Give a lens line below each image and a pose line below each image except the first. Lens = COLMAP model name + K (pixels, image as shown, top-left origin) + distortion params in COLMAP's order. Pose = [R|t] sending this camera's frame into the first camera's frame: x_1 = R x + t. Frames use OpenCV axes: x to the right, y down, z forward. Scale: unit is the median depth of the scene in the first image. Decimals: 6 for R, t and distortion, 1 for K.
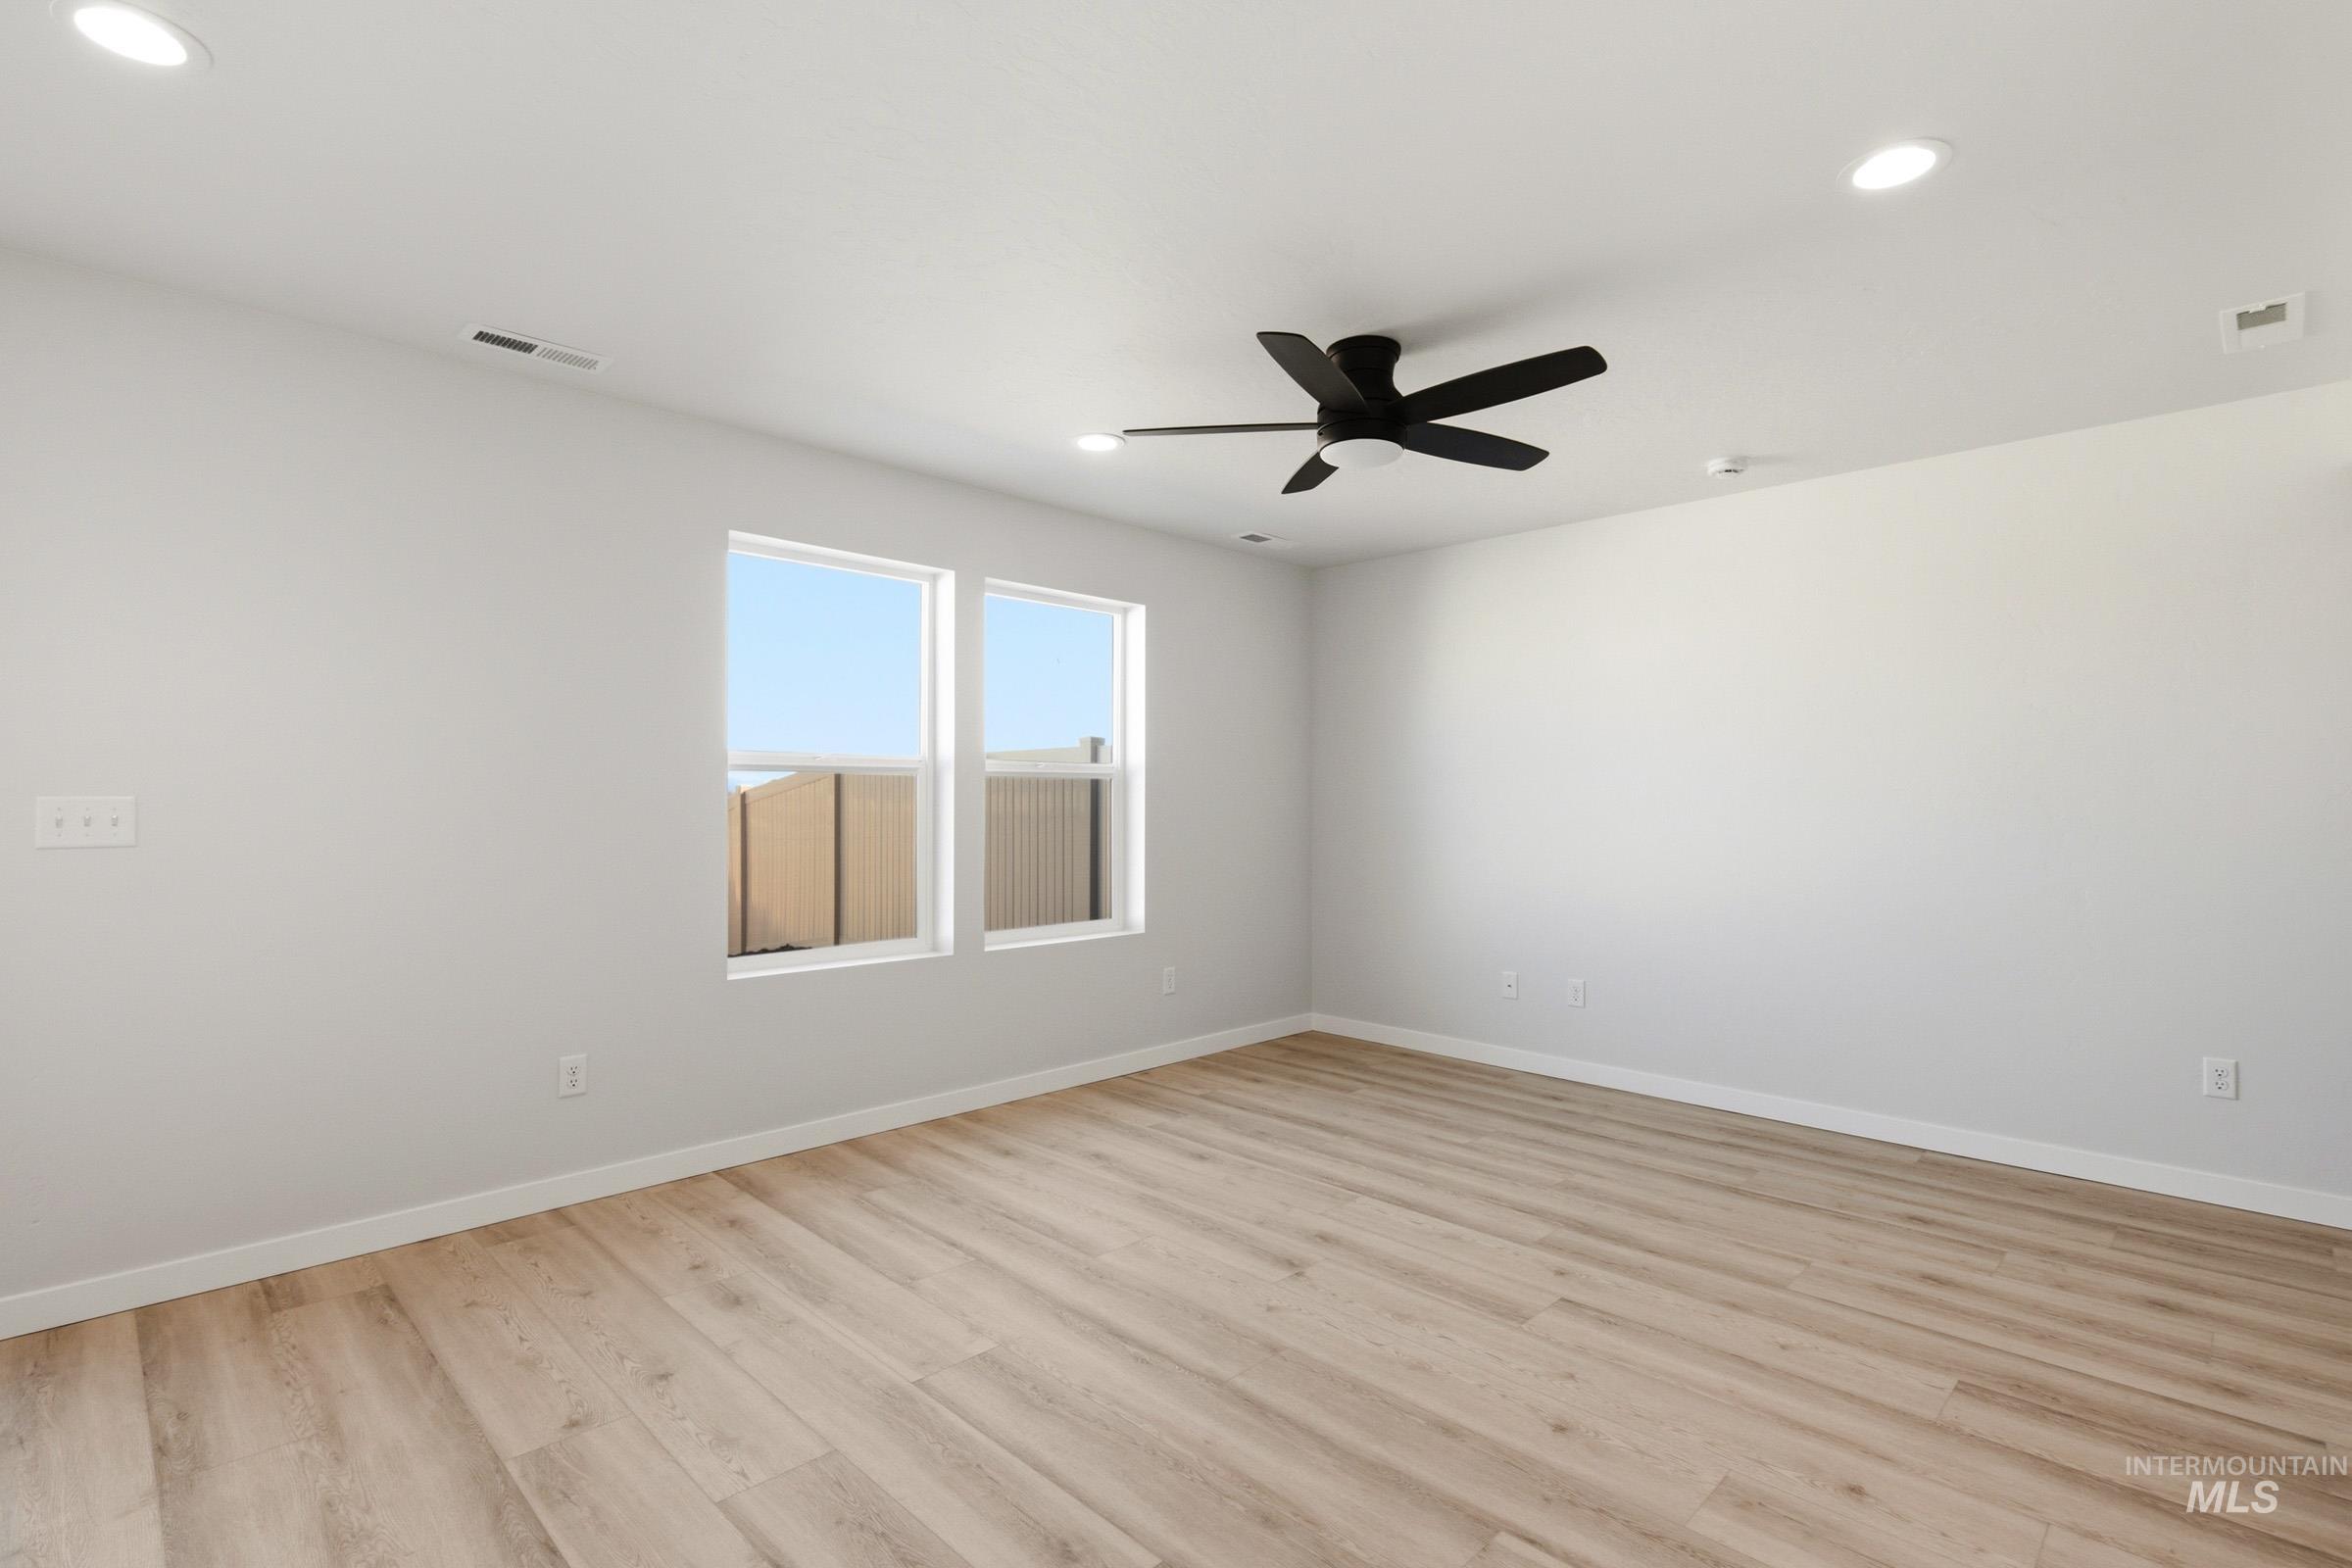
lens RADIAL K [[1094.0, 0, 1177.0], [0, 1094.0, 795.2], [0, 0, 1]] dist [0.010307, -0.004750]
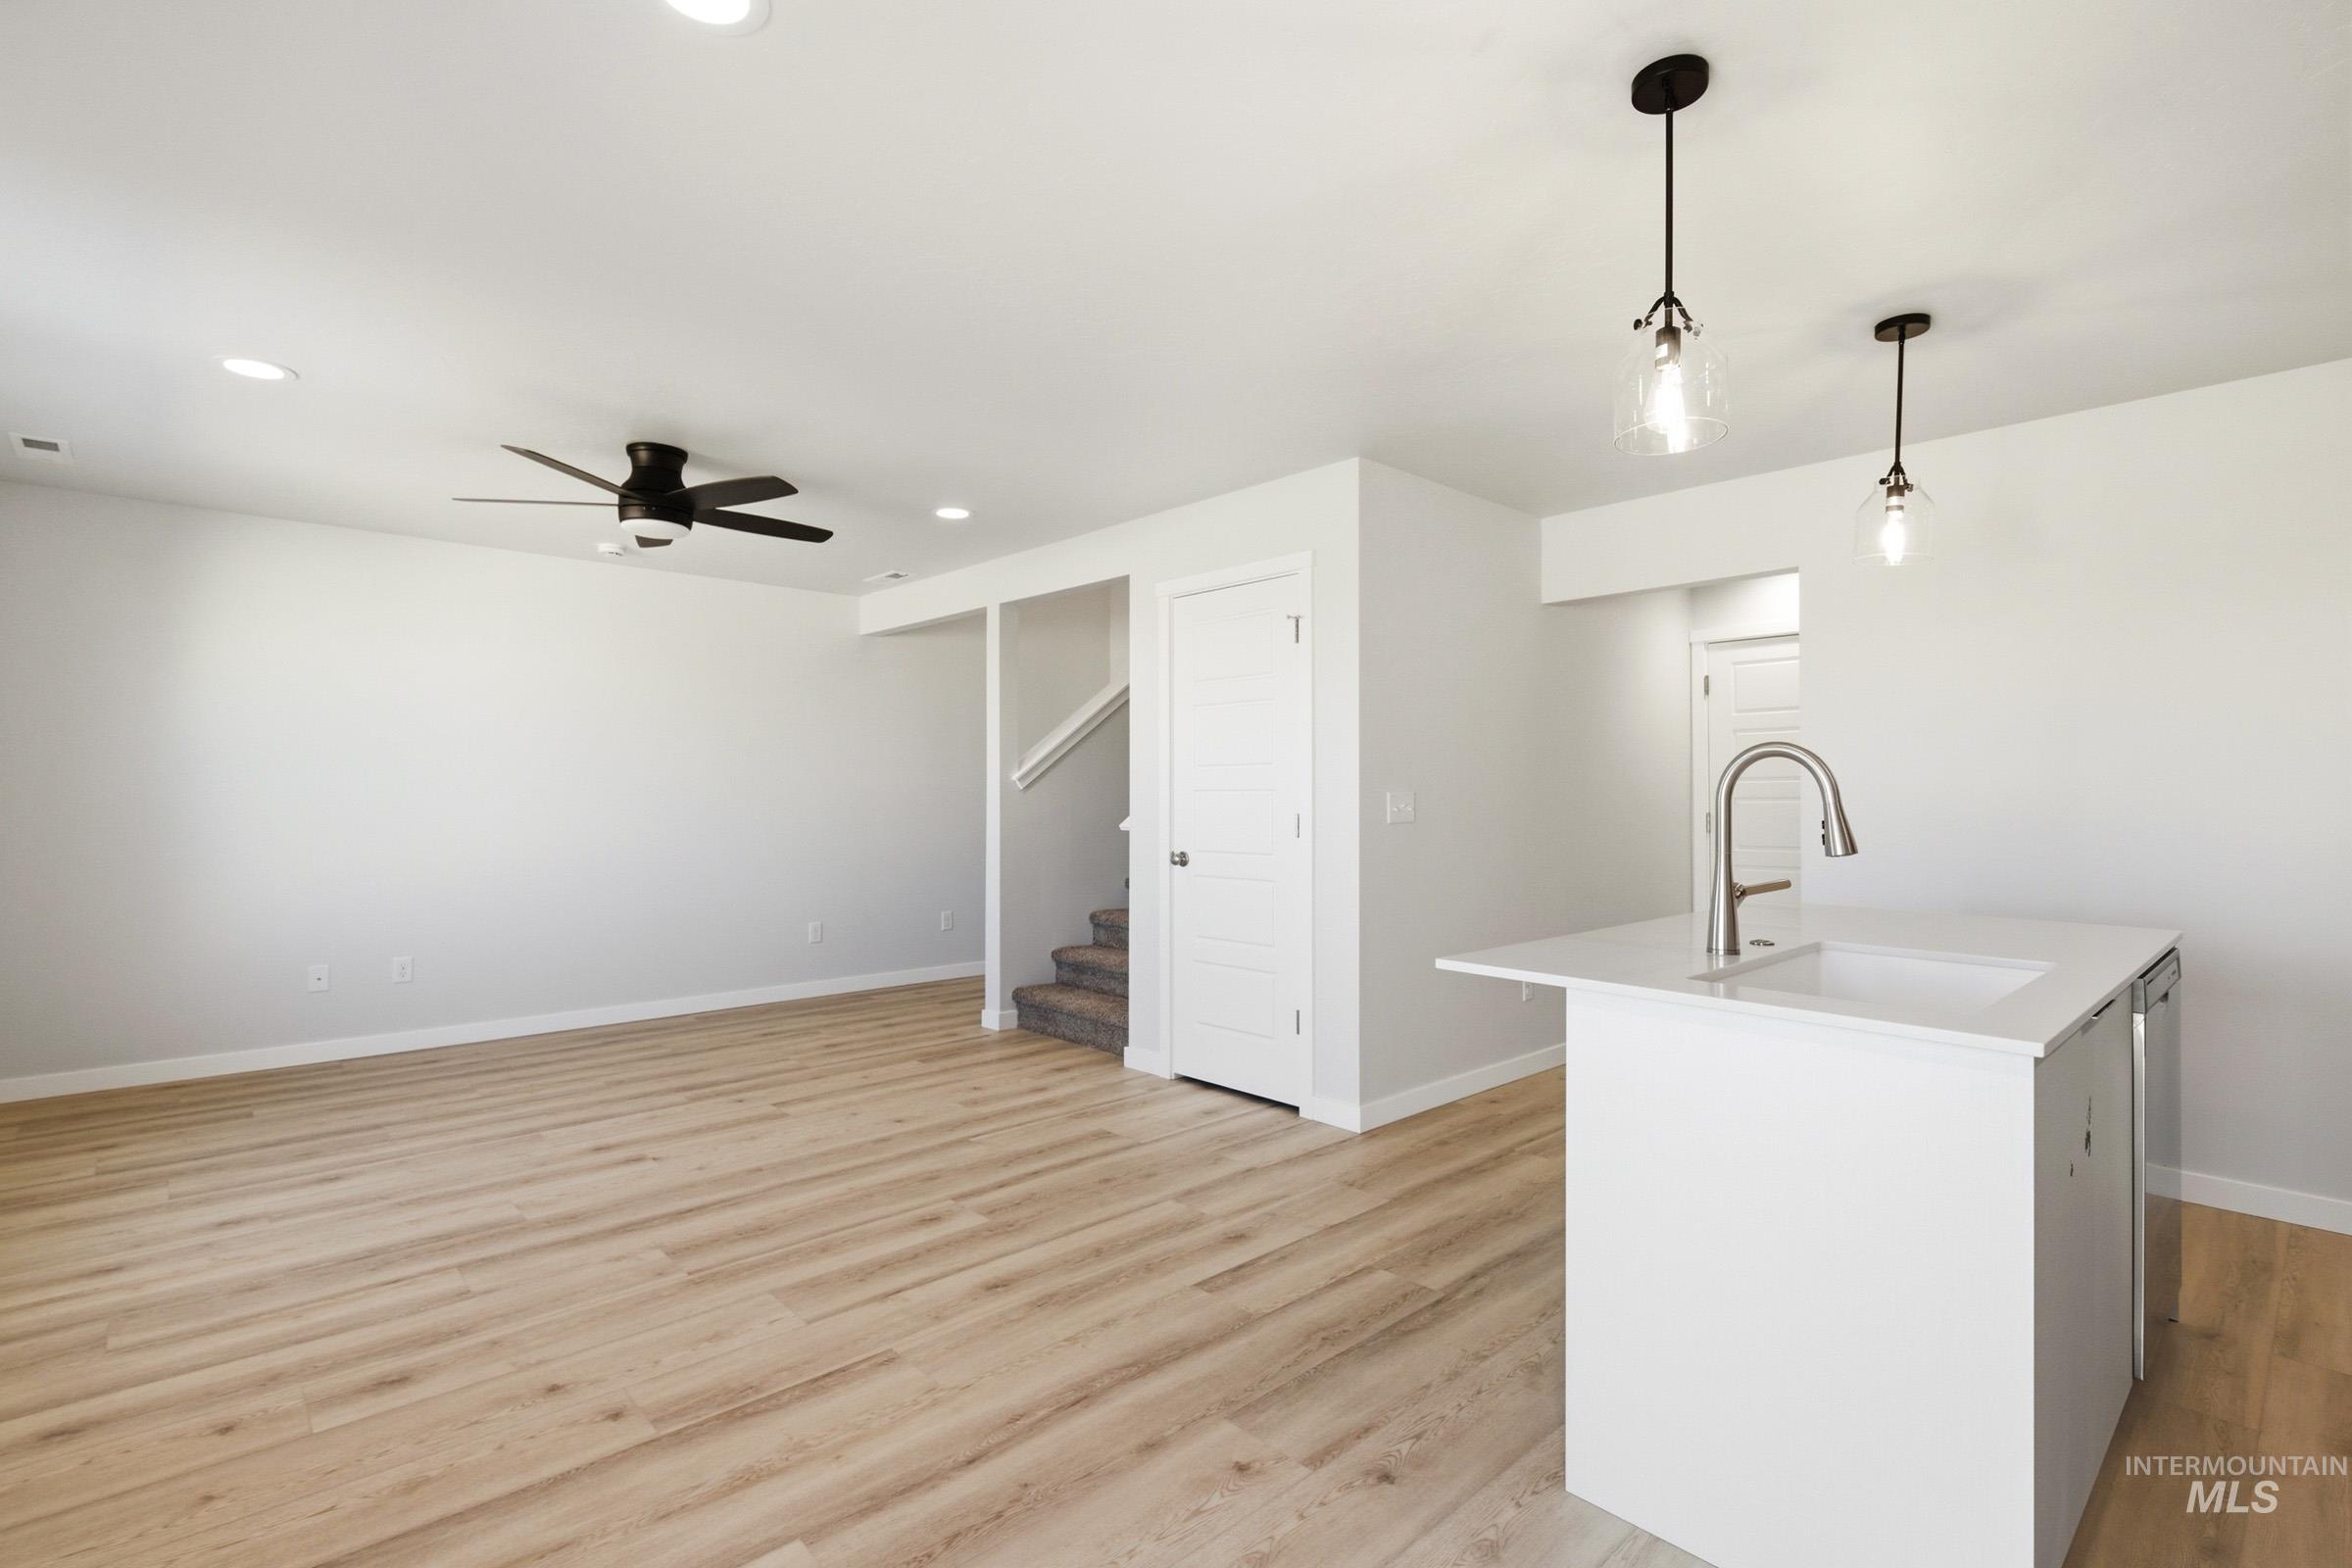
lens RADIAL K [[1094.0, 0, 1163.3], [0, 1094.0, 777.4], [0, 0, 1]] dist [0.010307, -0.004750]
pose [[0.040491, 0.013153, 0.999093, -1.023817], [-0.006007, 0.999898, -0.012920, 0.000078], [-0.999162, -0.005478, 0.040565, 0.308428]]
